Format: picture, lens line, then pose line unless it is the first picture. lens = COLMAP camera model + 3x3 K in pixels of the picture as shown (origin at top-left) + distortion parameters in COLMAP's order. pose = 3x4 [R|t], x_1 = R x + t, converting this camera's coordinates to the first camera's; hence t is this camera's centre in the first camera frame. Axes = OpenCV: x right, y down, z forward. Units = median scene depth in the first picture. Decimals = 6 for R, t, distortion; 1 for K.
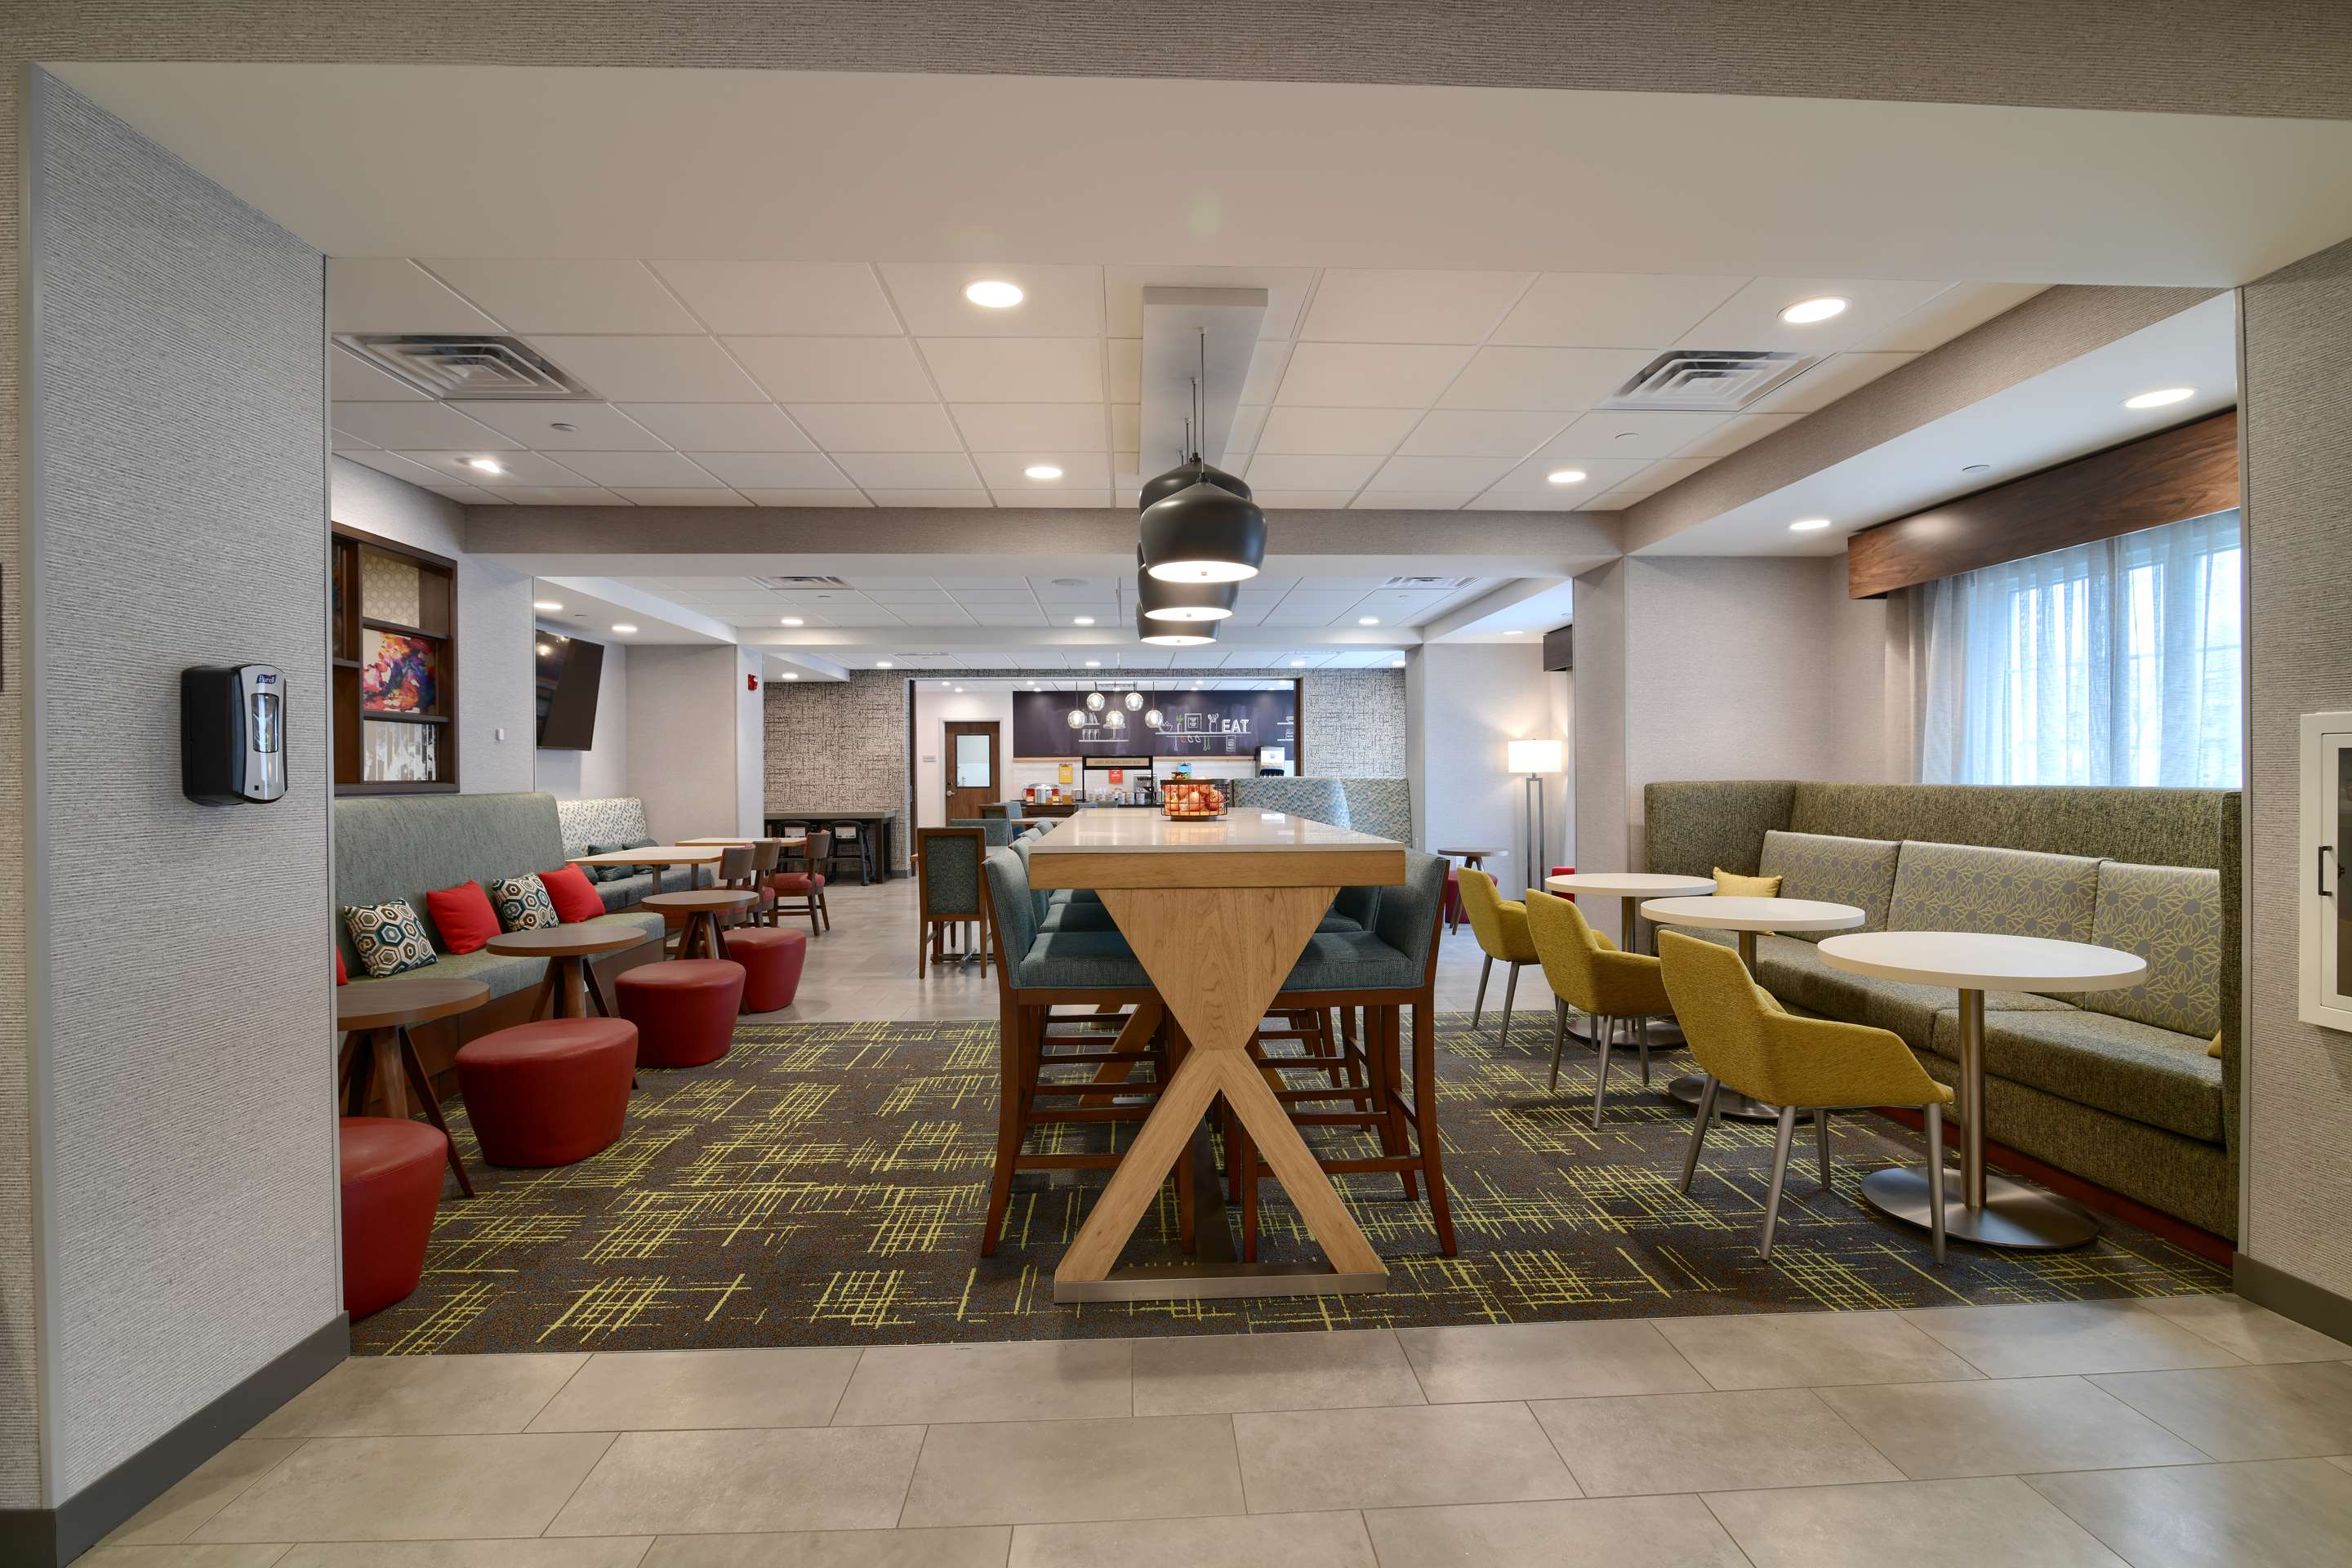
lens RADIAL K [[1076.1, 0, 1179.1], [0, 1076.1, 776.0], [0, 0, 1]] dist [-0.018301, 0.000580]
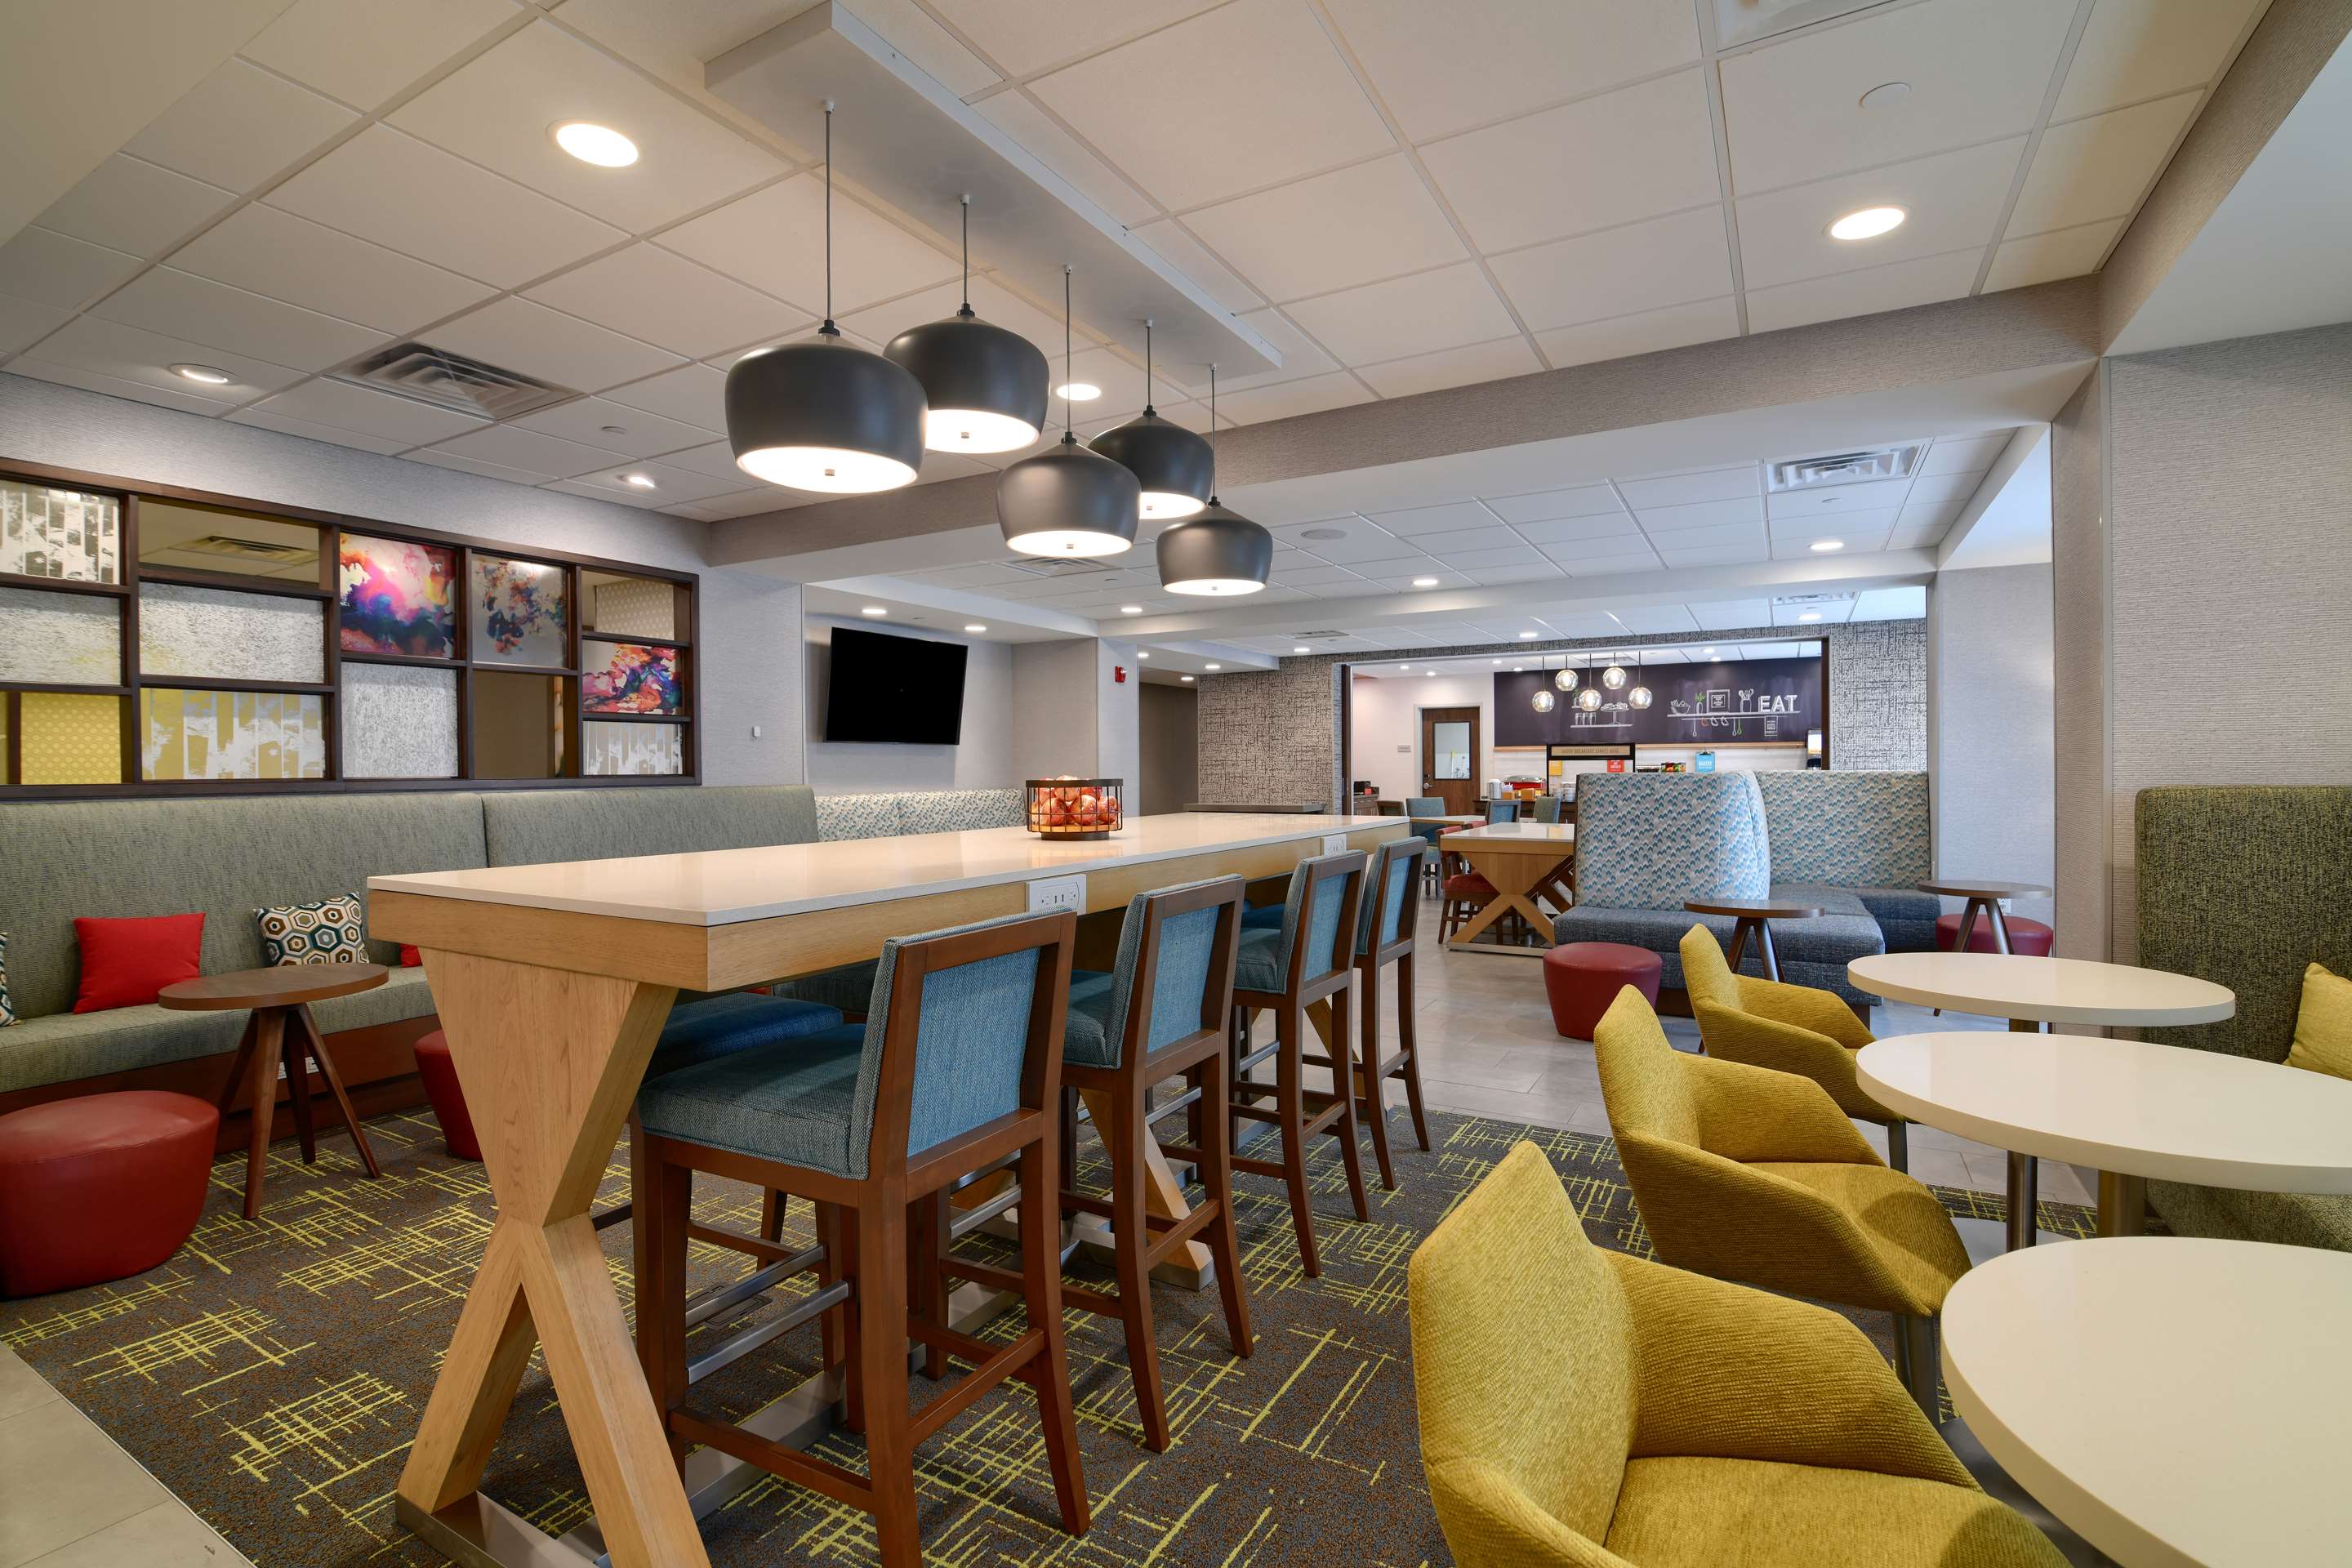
lens RADIAL K [[1076.1, 0, 1179.1], [0, 1076.1, 776.0], [0, 0, 1]] dist [-0.018301, 0.000580]
pose [[0.842658, 0.004925, -0.538426, 0.348706], [0.000310, 0.999954, 0.009633, -0.004680], [0.538449, -0.008285, 0.842618, 0.346164]]
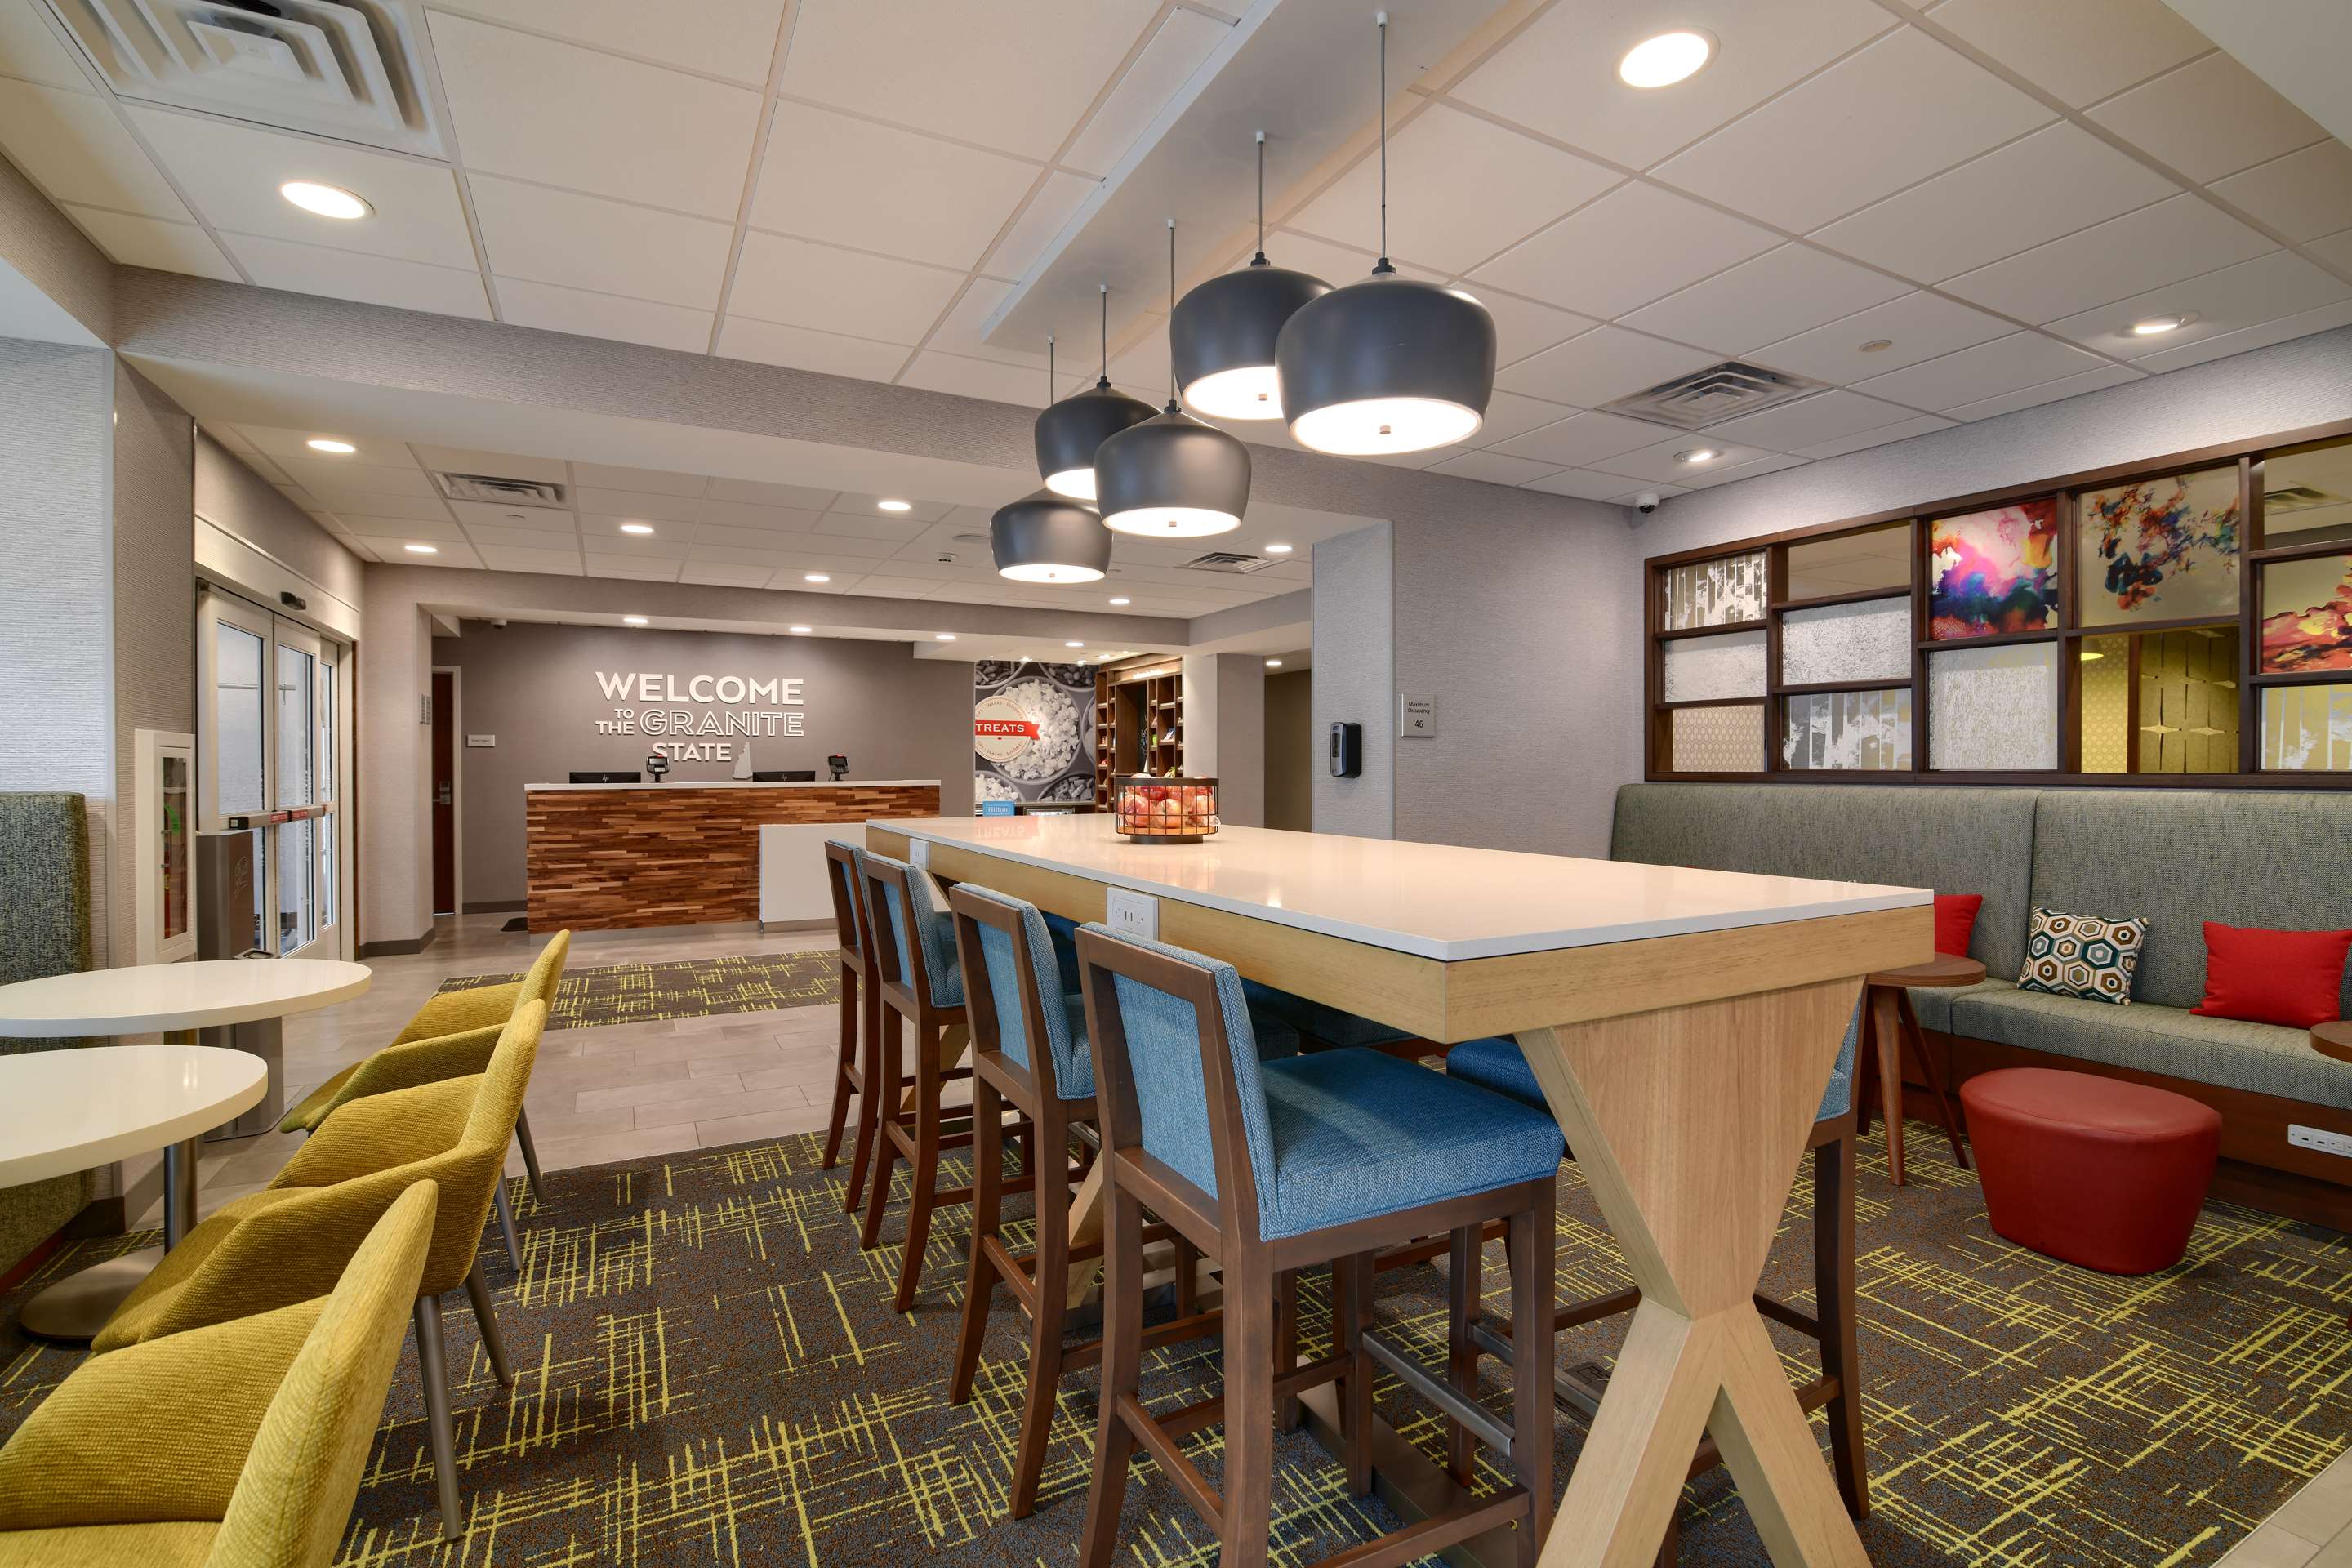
lens RADIAL K [[1076.1, 0, 1179.1], [0, 1076.1, 776.0], [0, 0, 1]] dist [-0.018301, 0.000580]
pose [[-0.906505, 0.011558, -0.422037, 0.218223], [0.006233, 0.999883, 0.013996, -0.005596], [0.422149, 0.010056, -0.906471, 1.235897]]
